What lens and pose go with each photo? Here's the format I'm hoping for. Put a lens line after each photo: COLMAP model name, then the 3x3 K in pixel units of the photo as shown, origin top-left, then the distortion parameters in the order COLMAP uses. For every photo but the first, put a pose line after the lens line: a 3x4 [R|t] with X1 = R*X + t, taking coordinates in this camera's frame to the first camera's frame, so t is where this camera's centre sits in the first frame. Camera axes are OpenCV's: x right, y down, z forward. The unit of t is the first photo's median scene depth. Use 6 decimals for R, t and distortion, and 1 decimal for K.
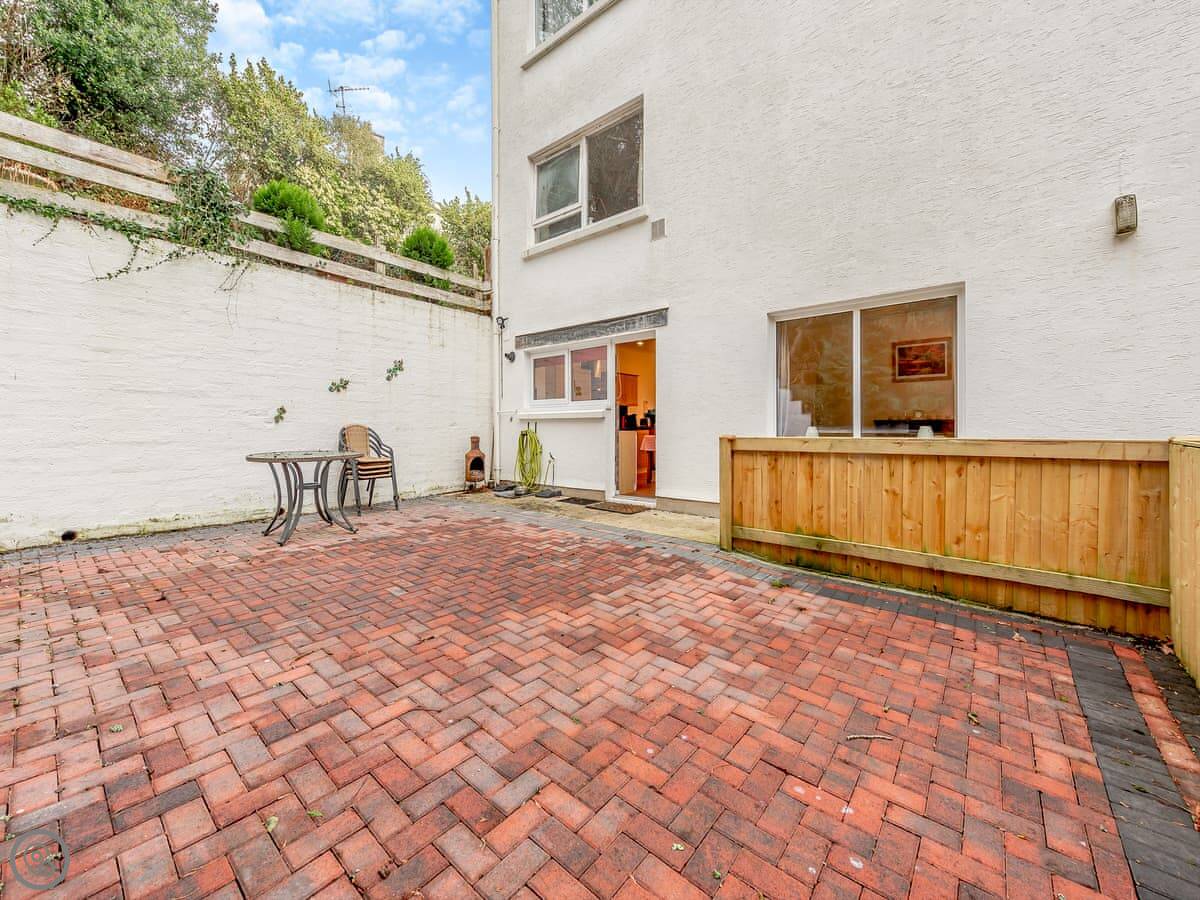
lens RADIAL K [[484.2, 0, 587.4], [0, 484.2, 430.3], [0, 0, 1]] dist [0.010923, -0.003014]
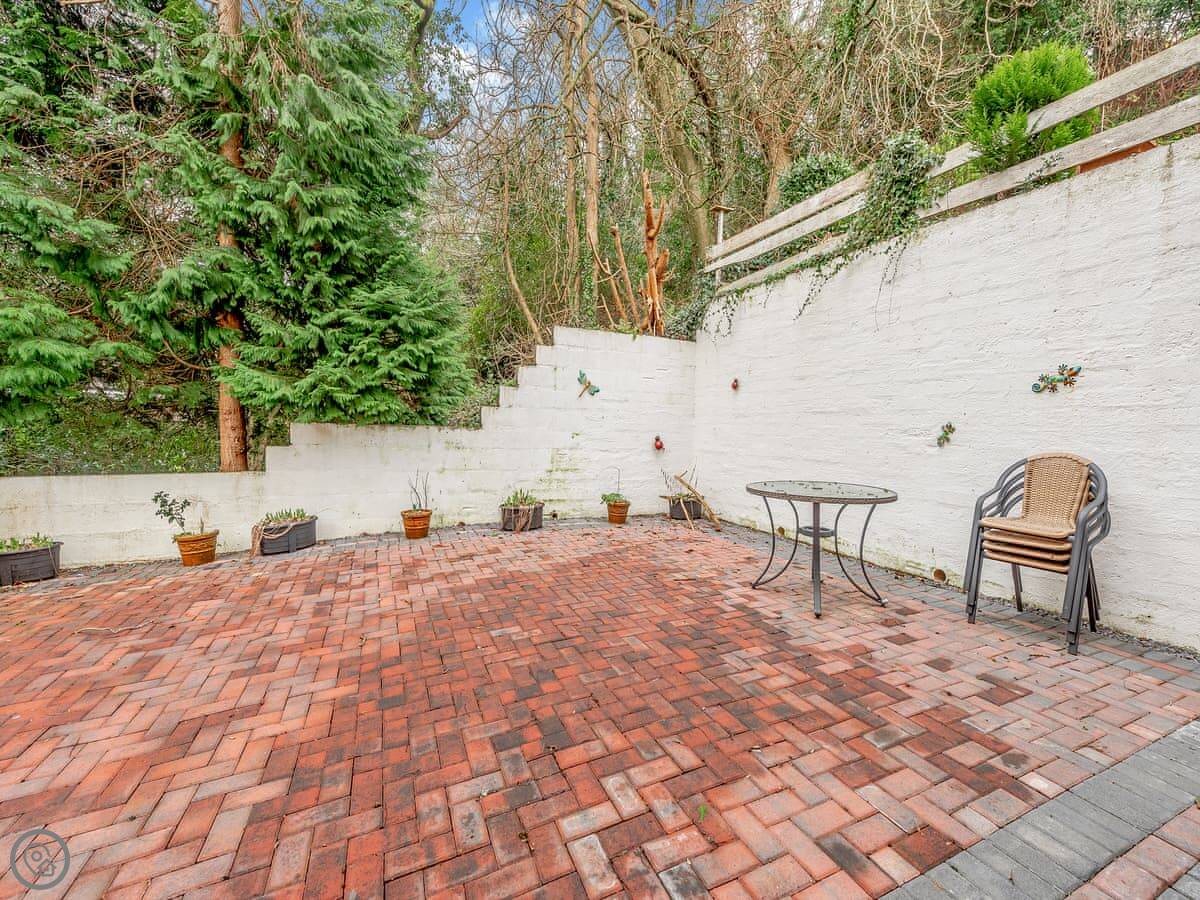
lens RADIAL K [[484.2, 0, 612.4], [0, 484.2, 445.5], [0, 0, 1]] dist [0.010923, -0.003014]
pose [[-0.413160, 0.021756, -0.910398, 0.280669], [-0.031985, 0.998751, 0.038383, -0.043043], [0.910096, 0.044977, -0.411948, 1.302705]]
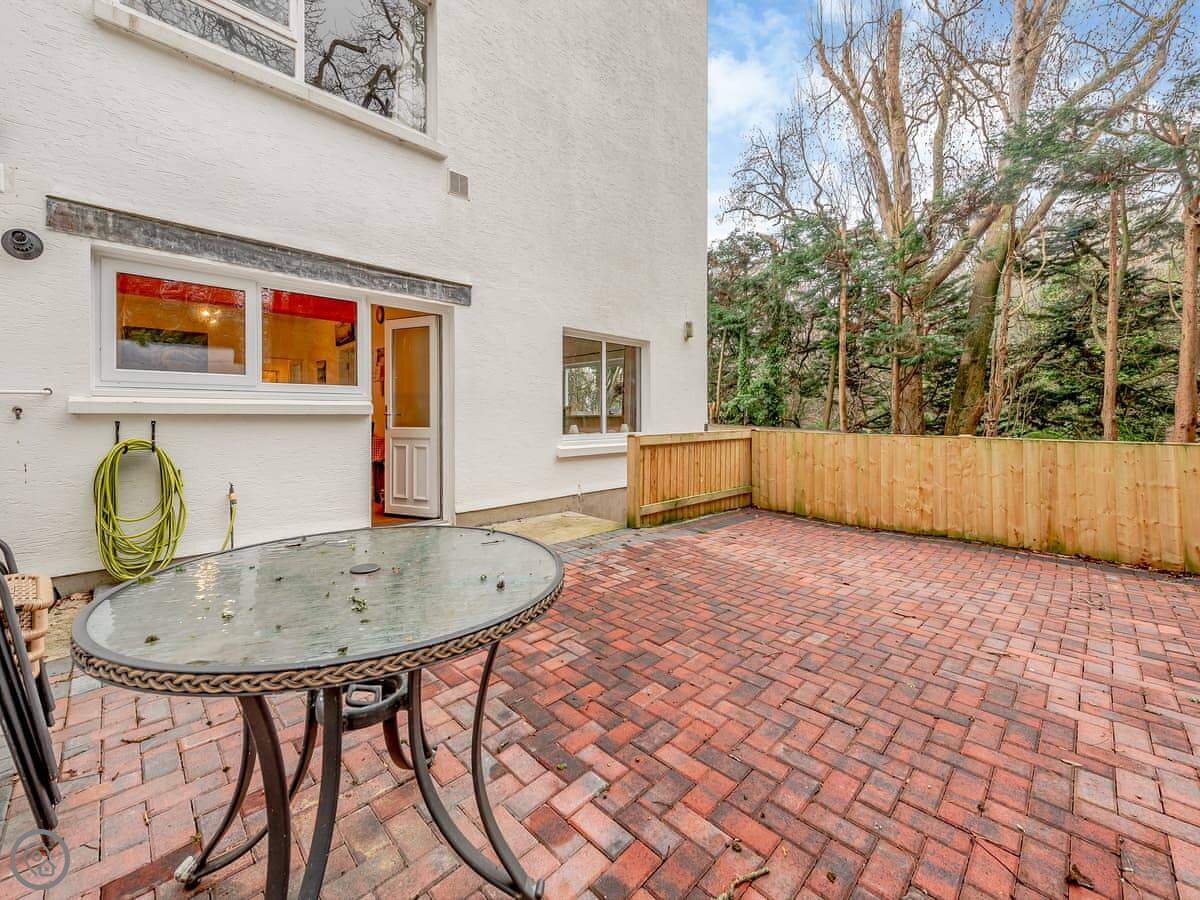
lens RADIAL K [[484.2, 0, 621.4], [0, 484.2, 416.5], [0, 0, 1]] dist [0.010923, -0.003014]
pose [[0.056965, -0.000113, 0.998376, -1.049261], [0.003231, 0.999995, -0.000071, -0.038484], [-0.998371, 0.003230, 0.056965, 1.091599]]
